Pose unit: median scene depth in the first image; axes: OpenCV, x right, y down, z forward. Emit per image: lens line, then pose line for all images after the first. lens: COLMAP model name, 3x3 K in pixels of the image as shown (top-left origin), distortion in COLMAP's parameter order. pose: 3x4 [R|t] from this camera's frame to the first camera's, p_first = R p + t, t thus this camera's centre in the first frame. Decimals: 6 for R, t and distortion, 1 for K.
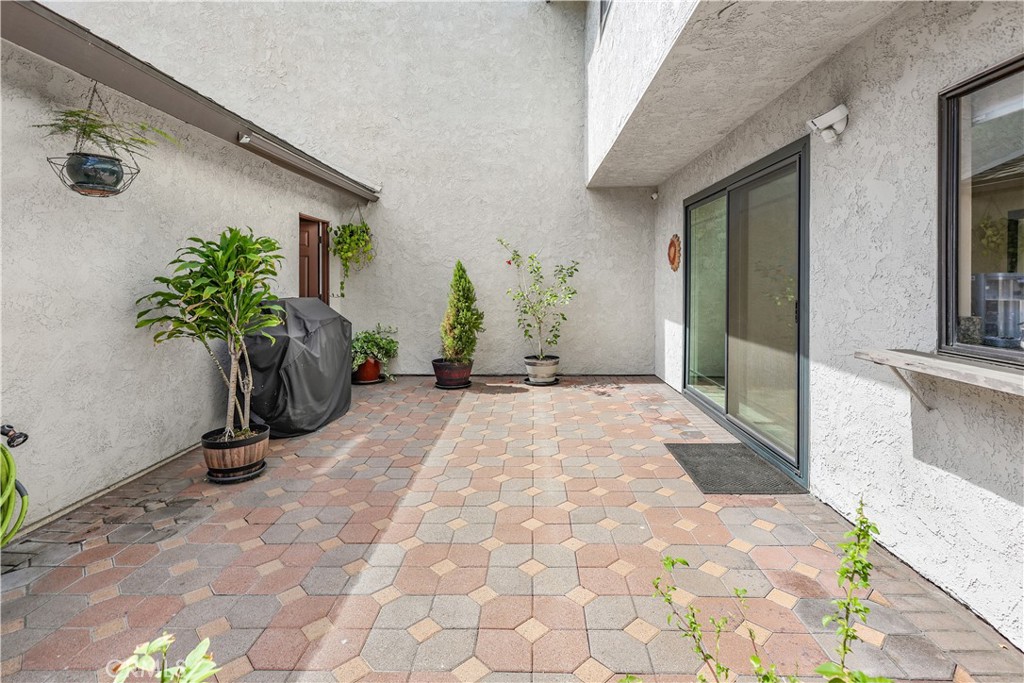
lens RADIAL K [[492.4, 0, 514.9], [0, 492.4, 285.8], [0, 0, 1]] dist [0.001444, 0.000143]
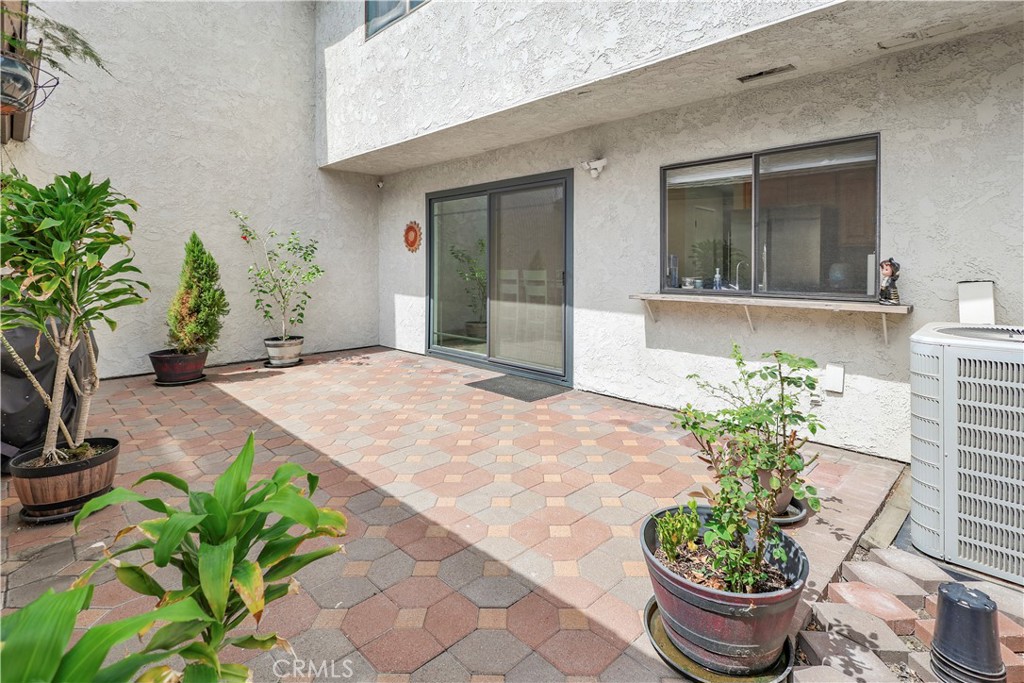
lens RADIAL K [[501.3, 0, 511.1], [0, 501.3, 273.0], [0, 0, 1]] dist [0.001254, 0.000305]
pose [[0.690970, -0.001718, 0.722881, -0.376230], [-0.000182, 0.999997, 0.002550, 0.016883], [-0.722883, -0.001894, 0.690968, 0.003462]]
